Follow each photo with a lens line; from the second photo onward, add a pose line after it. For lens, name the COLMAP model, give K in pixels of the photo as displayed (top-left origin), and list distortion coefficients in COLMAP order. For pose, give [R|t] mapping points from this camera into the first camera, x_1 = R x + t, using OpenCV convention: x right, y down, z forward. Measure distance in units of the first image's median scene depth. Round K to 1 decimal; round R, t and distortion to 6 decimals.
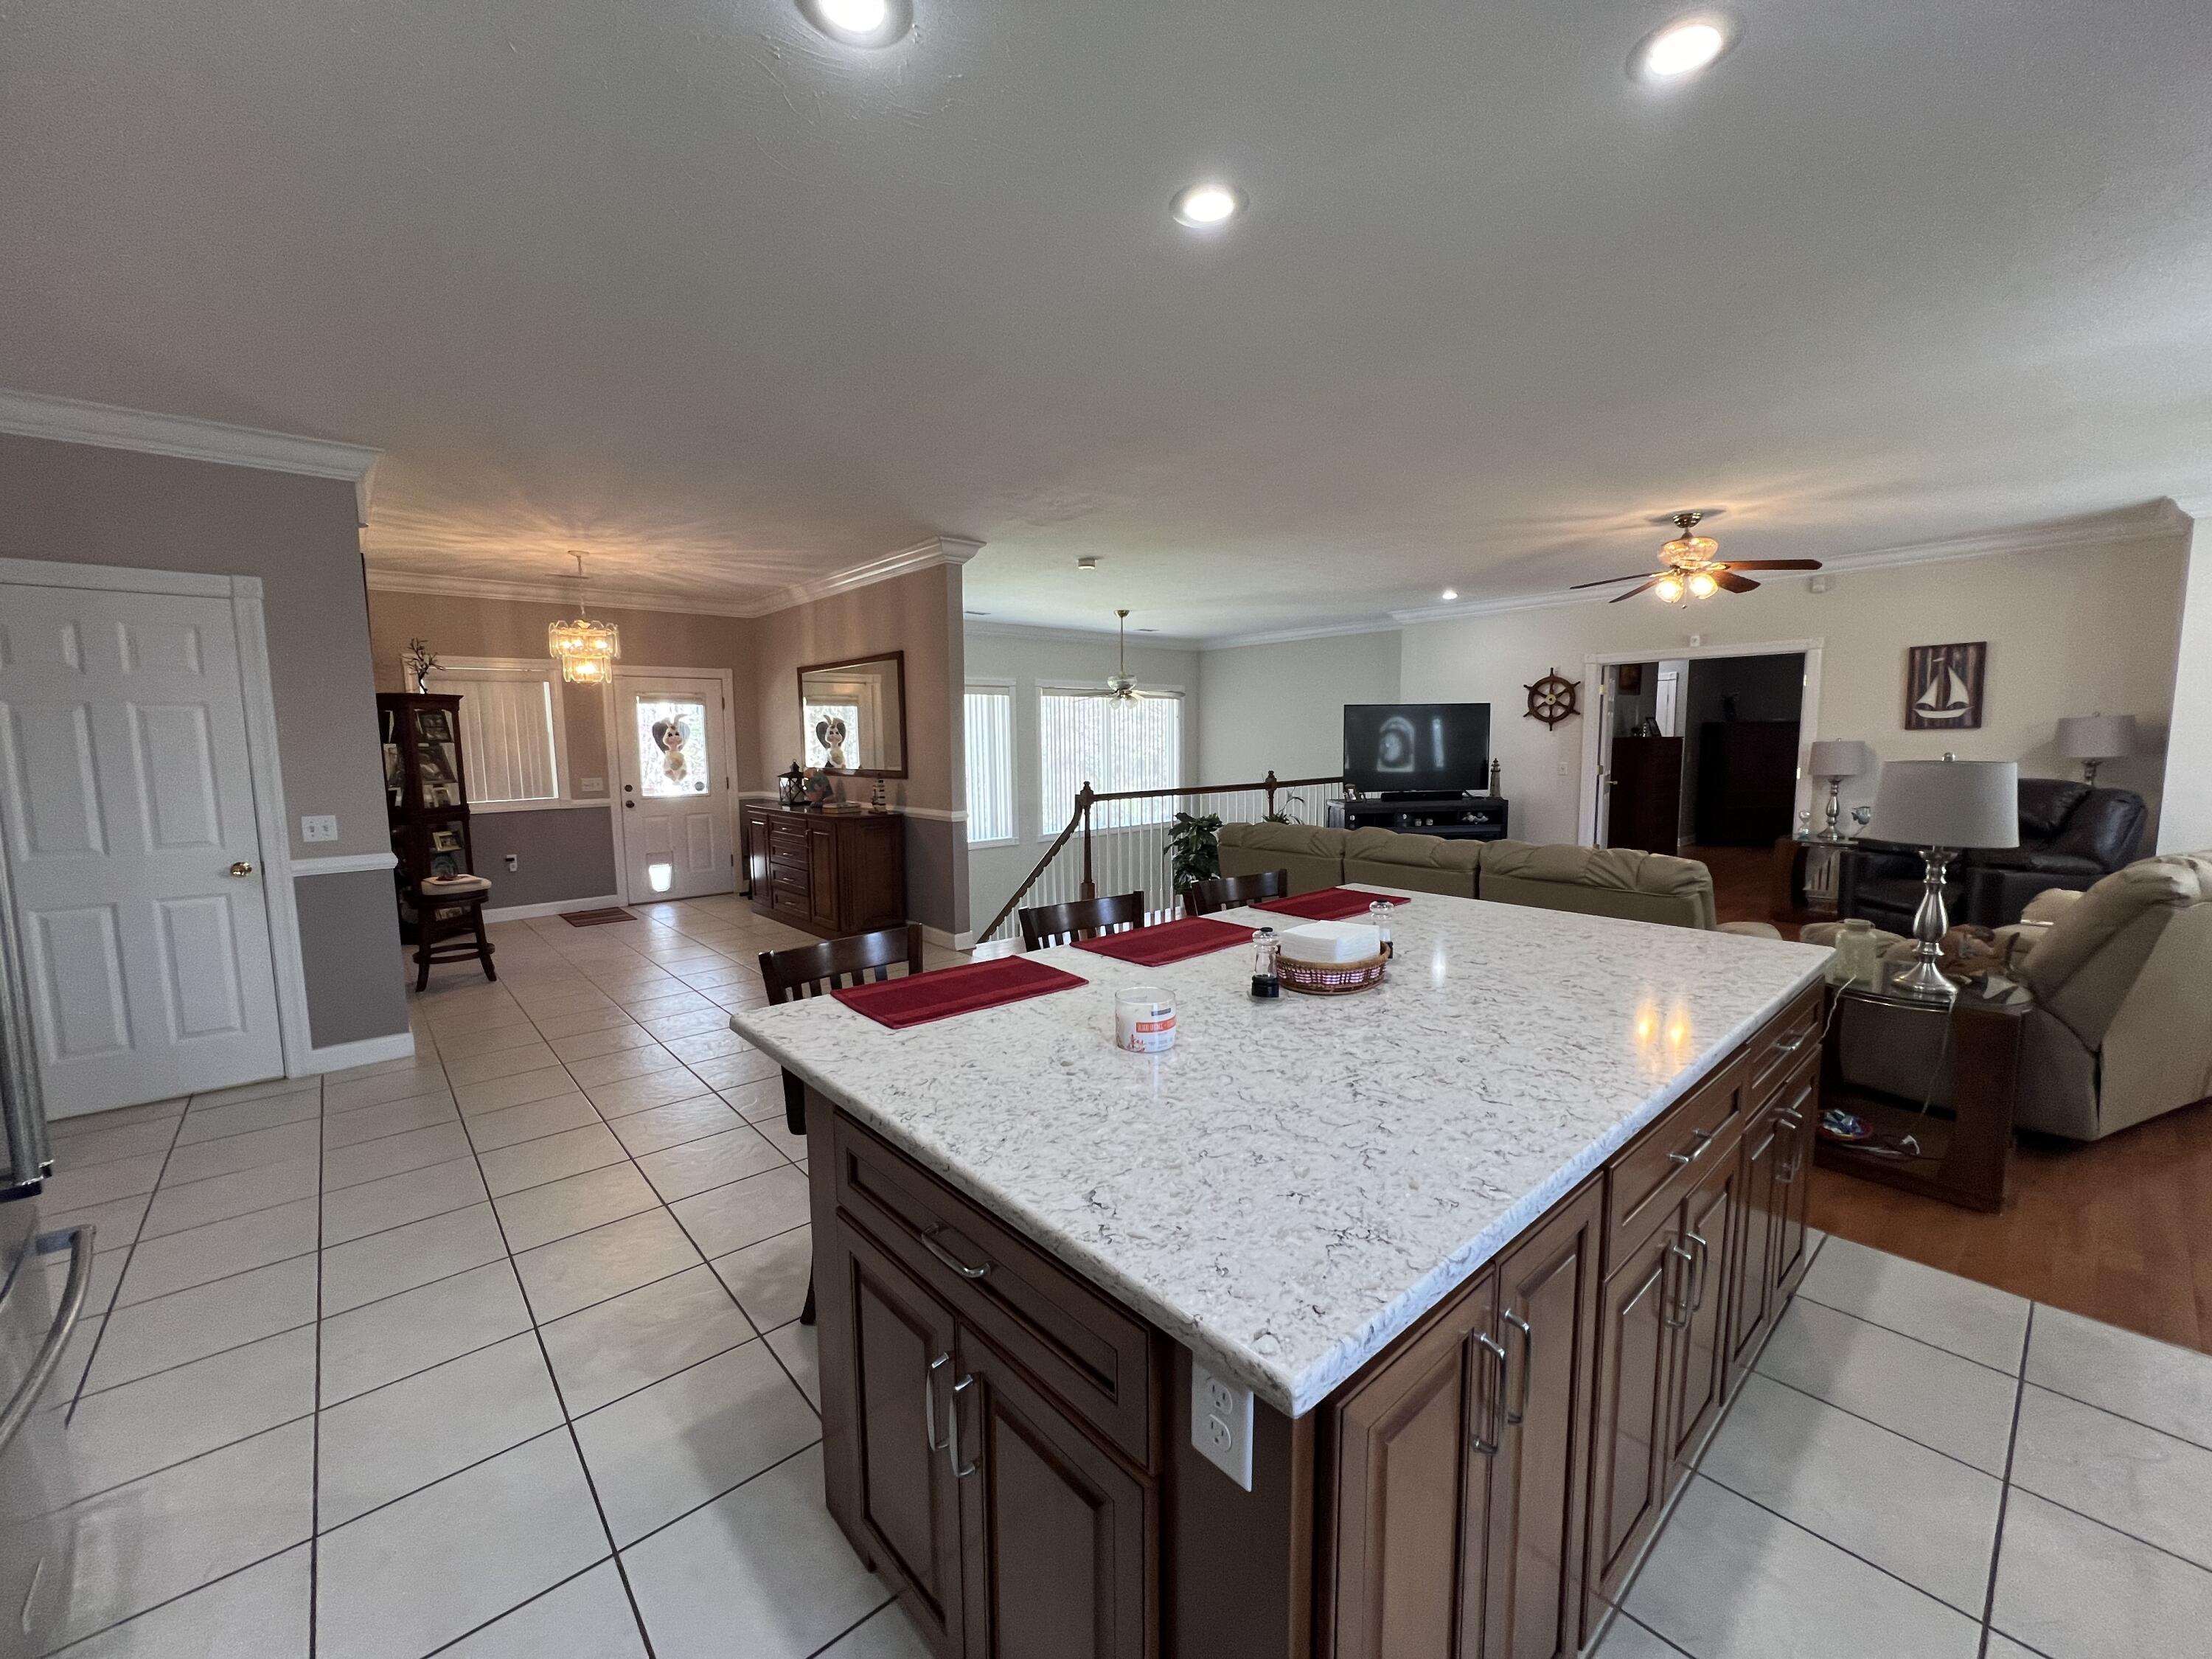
lens RADIAL K [[885.2, 0, 1103.7], [0, 885.2, 833.9], [0, 0, 1]] dist [0.000457, -0.000992]
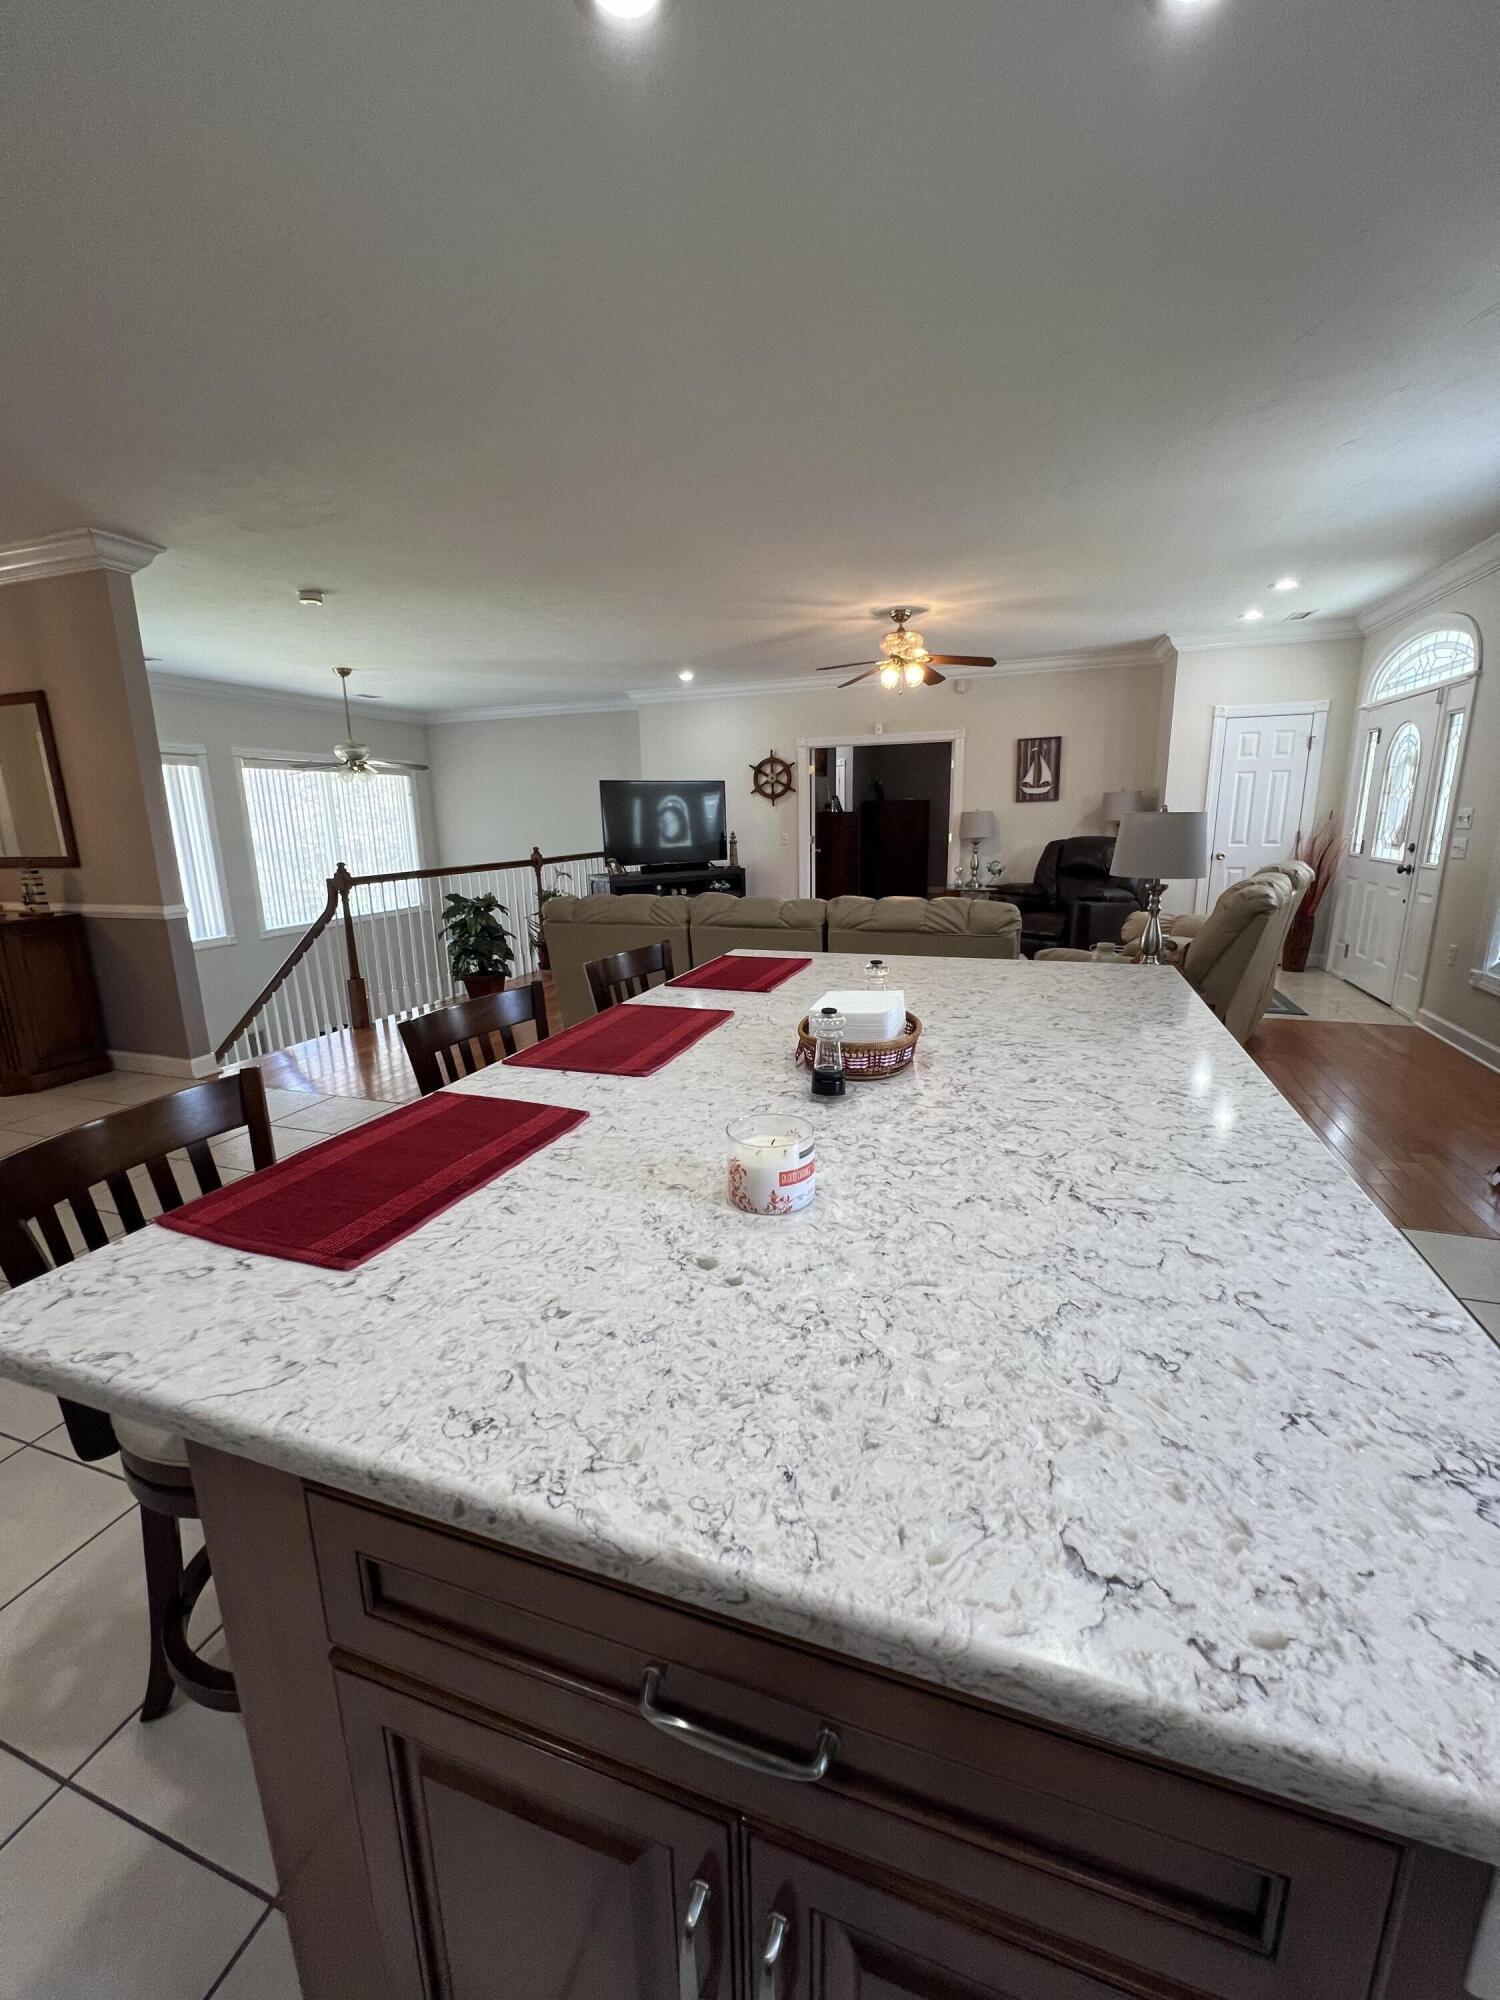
lens RADIAL K [[800.3, 0, 750.6], [0, 800.3, 996.4], [0, 0, 1]] dist [0.000457, -0.000992]
pose [[0.871236, -0.115272, 0.477138, -0.061960], [0.064497, 0.990491, 0.121523, 0.001116], [-0.486609, -0.075101, 0.870386, 0.117977]]
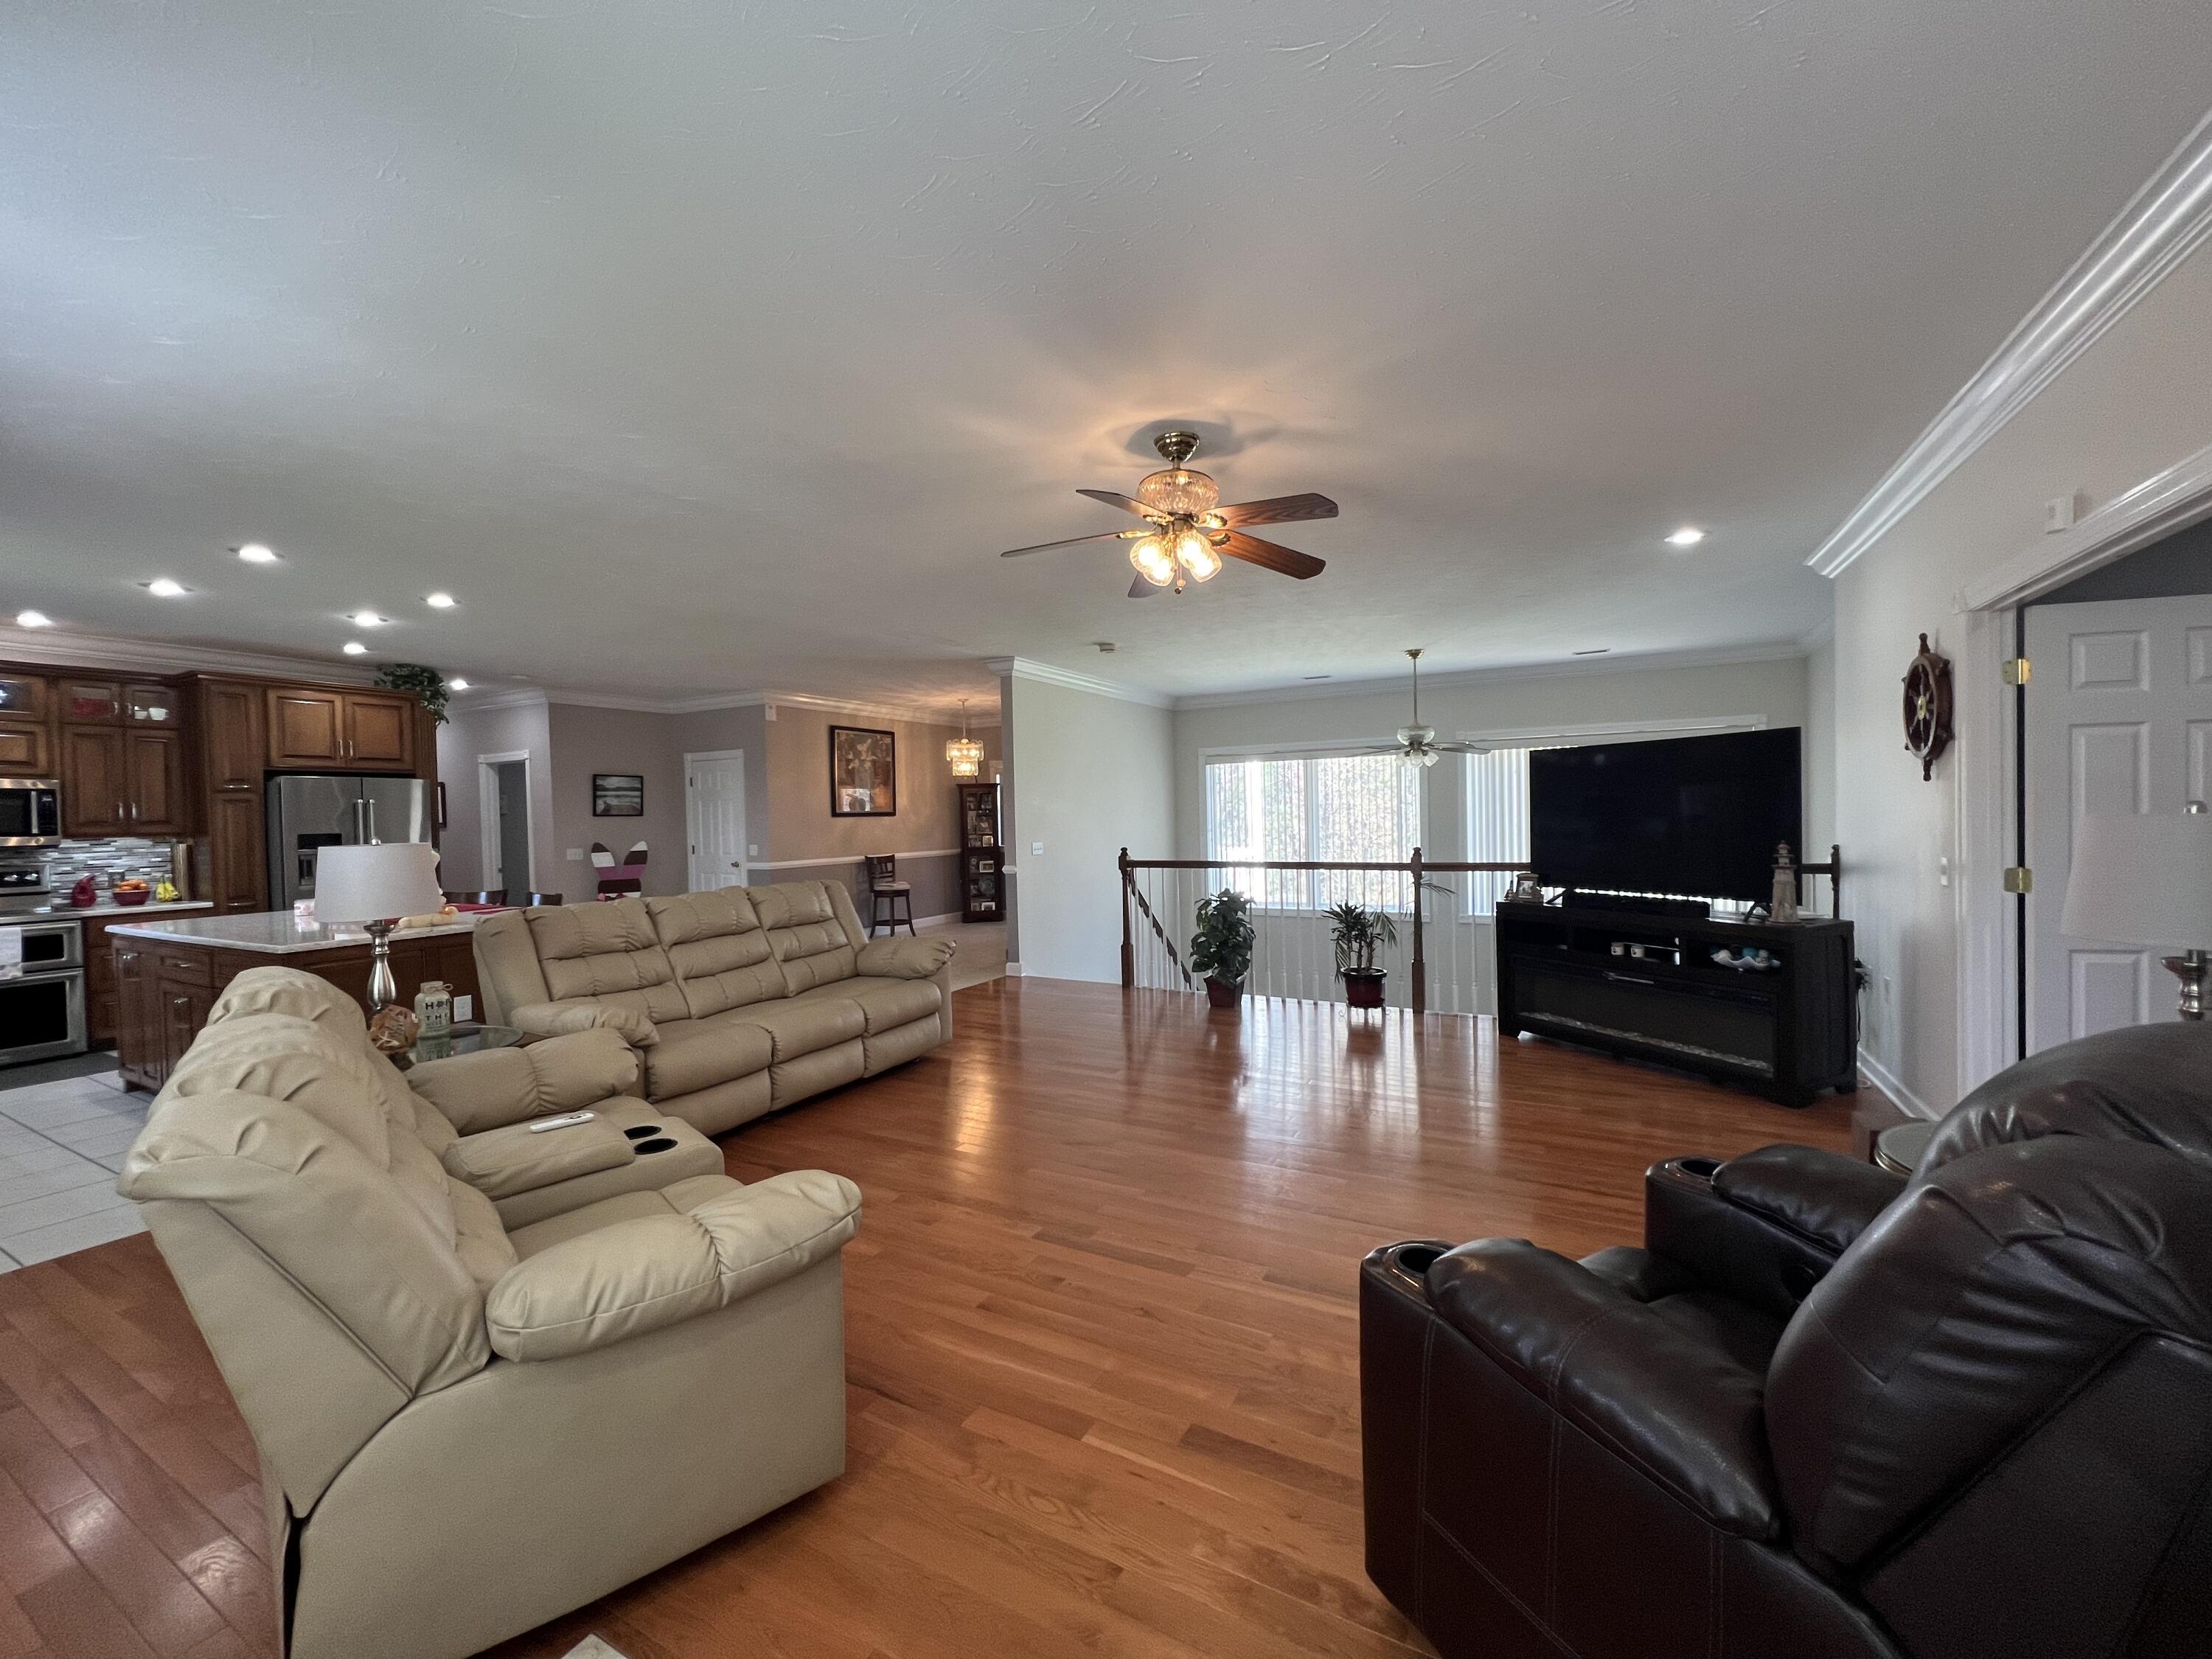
lens RADIAL K [[885.2, 0, 1102.5], [0, 885.2, 844.0], [0, 0, 1]] dist [0.000457, -0.000992]
pose [[0.345127, 0.043690, -0.937539, 1.028586], [-0.079410, 0.996693, 0.017214, -0.084498], [0.935191, 0.068509, 0.347455, 0.636517]]
